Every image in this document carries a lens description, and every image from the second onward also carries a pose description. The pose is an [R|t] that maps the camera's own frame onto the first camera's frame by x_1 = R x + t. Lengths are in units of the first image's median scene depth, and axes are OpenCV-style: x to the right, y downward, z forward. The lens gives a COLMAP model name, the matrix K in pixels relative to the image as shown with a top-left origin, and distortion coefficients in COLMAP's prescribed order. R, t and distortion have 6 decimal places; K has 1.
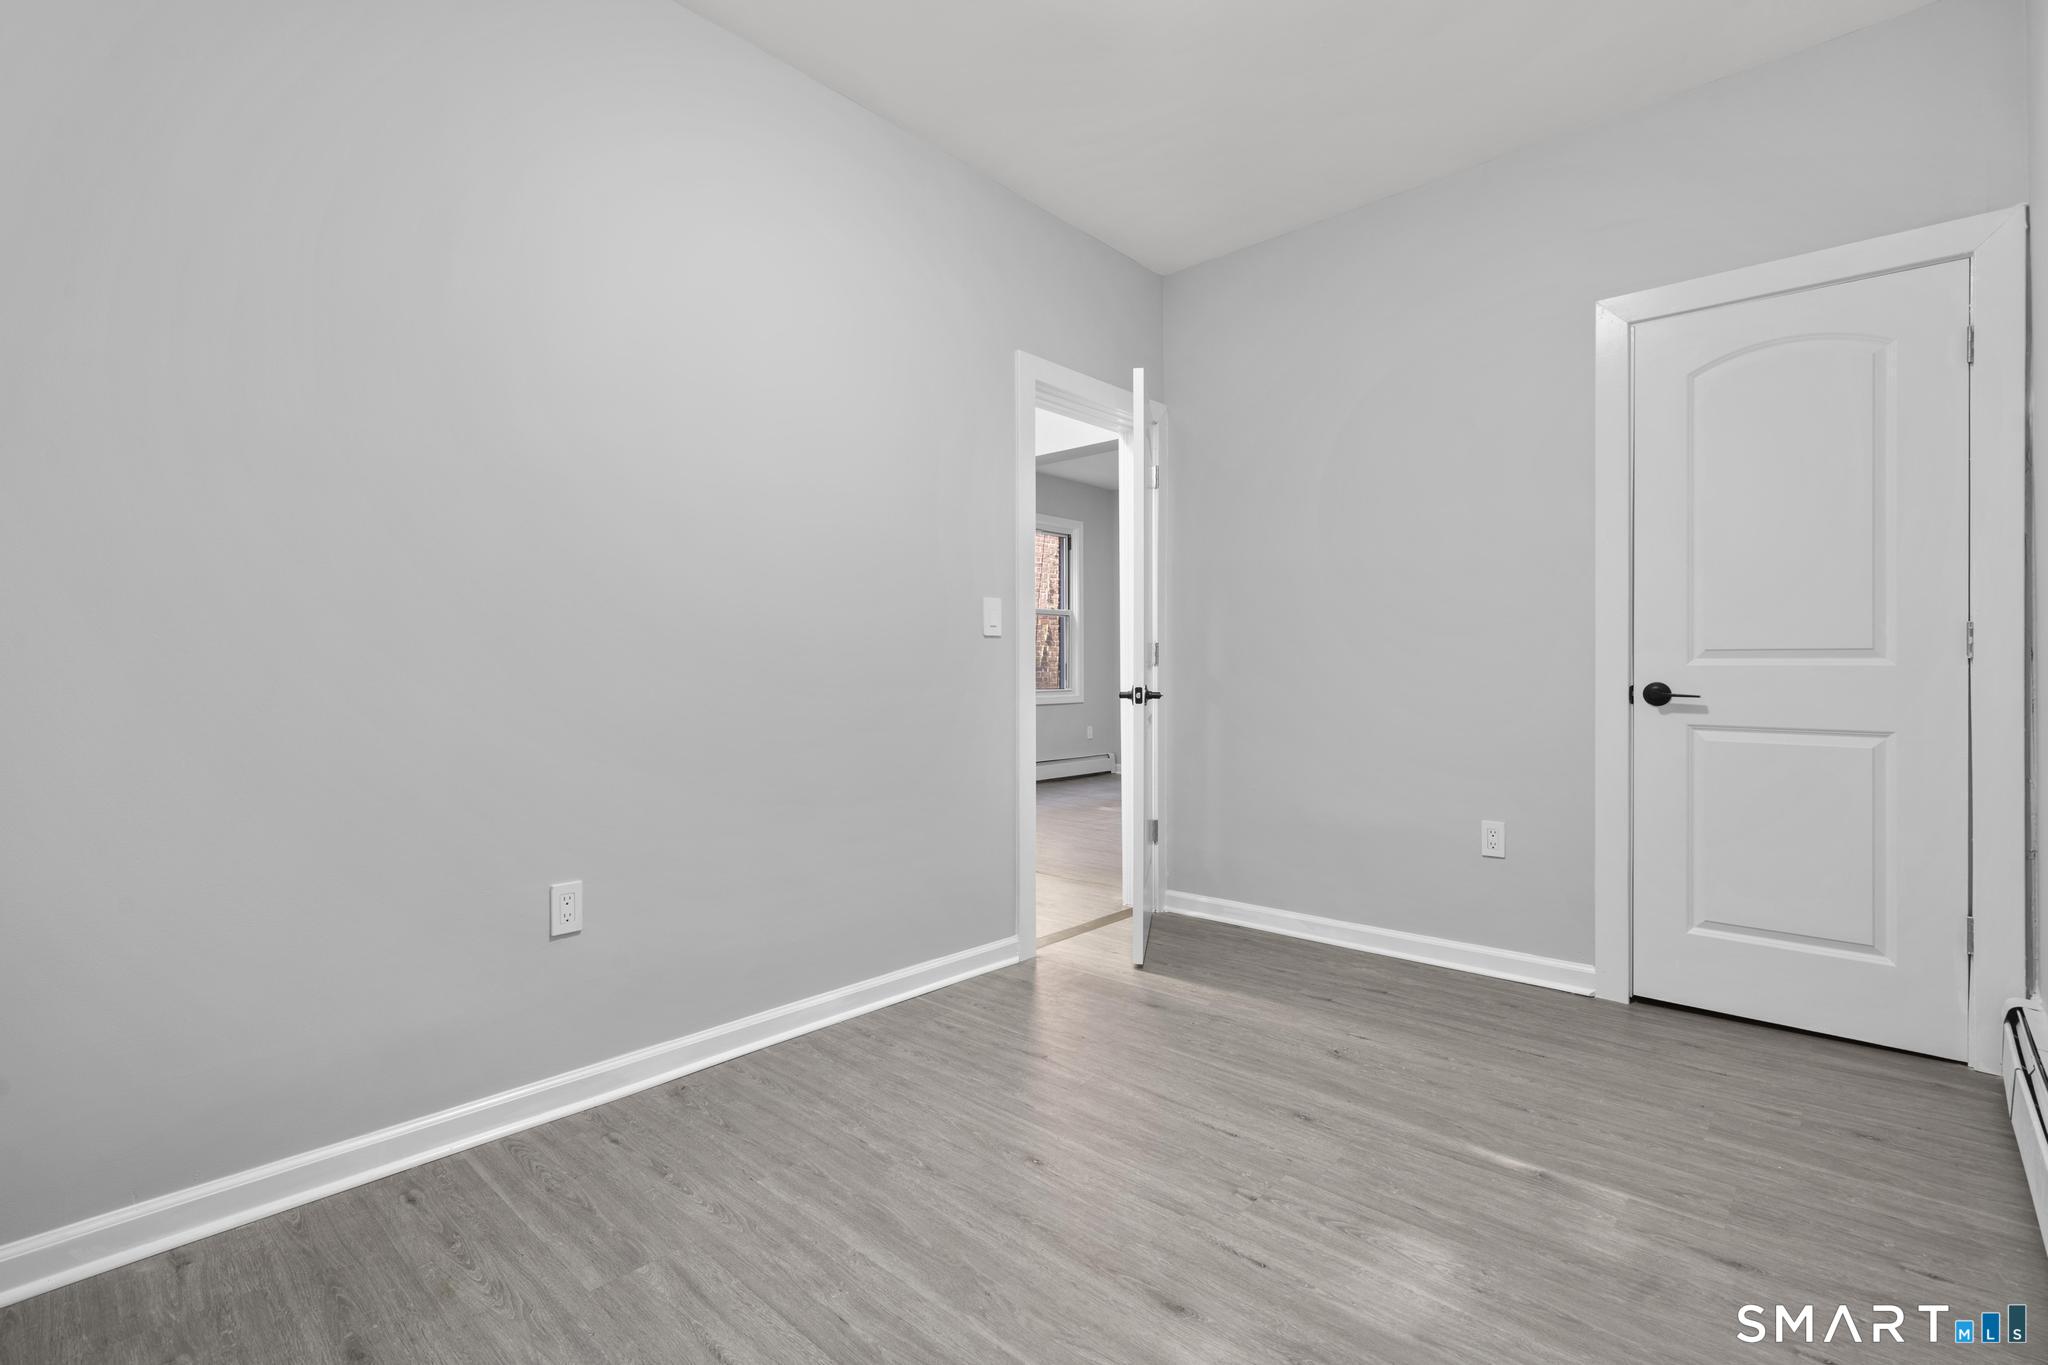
lens RADIAL K [[931.0, 0, 1026.7], [0, 931.0, 673.2], [0, 0, 1]] dist [-0.002374, 0.000051]
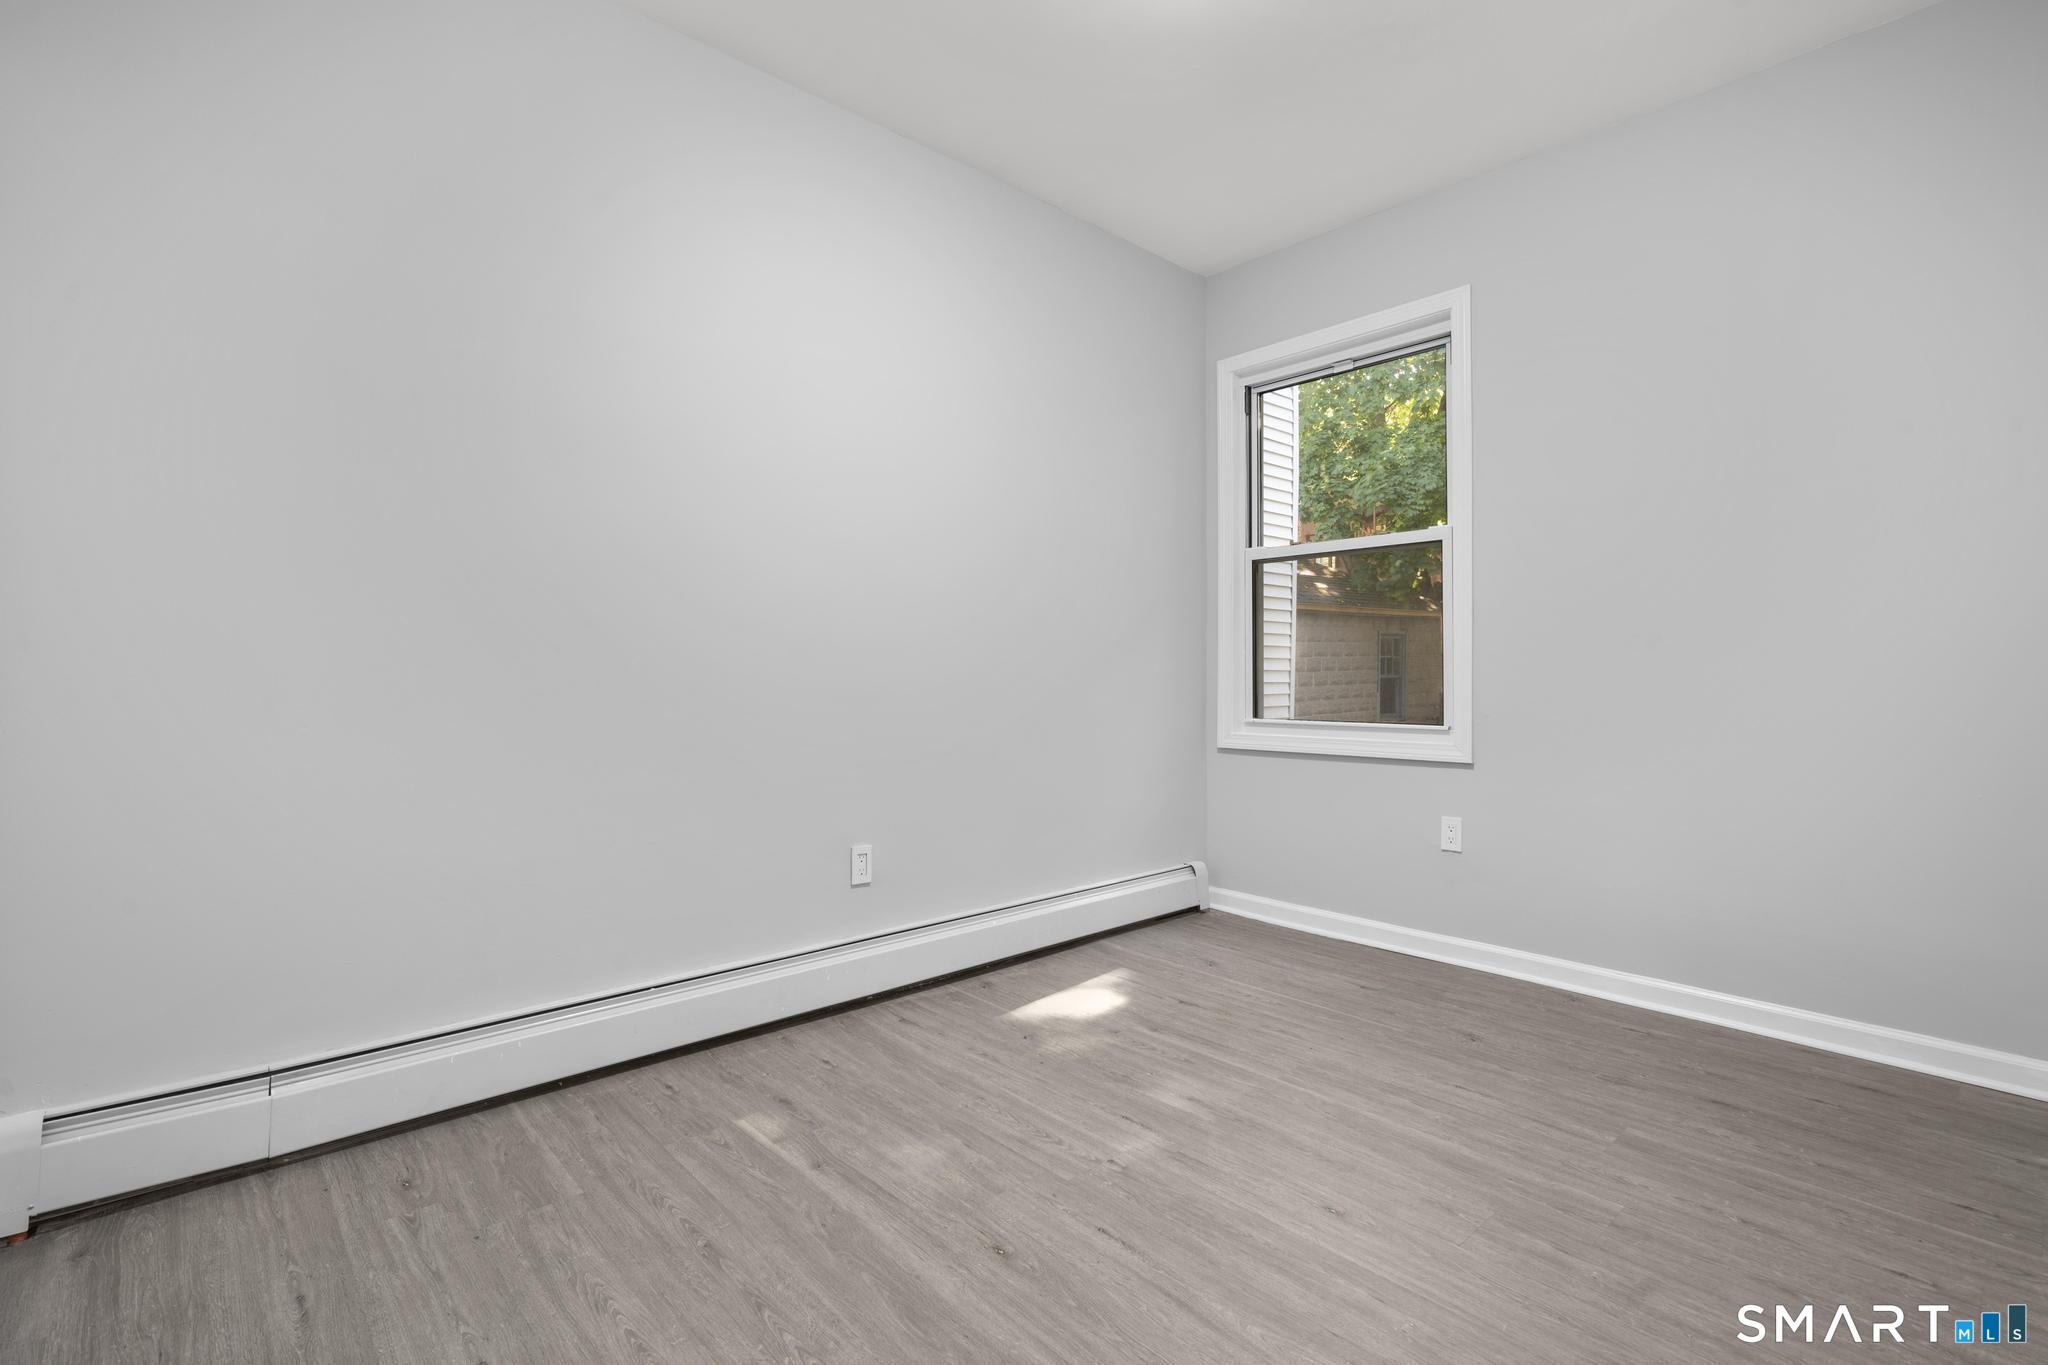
lens RADIAL K [[931.0, 0, 1026.7], [0, 931.0, 673.2], [0, 0, 1]] dist [-0.002374, 0.000051]
pose [[-0.996181, 0.003504, 0.087245, 0.227843], [0.003495, 0.999994, -0.000260, -0.001812], [-0.087246, 0.000046, -0.996187, 1.943778]]
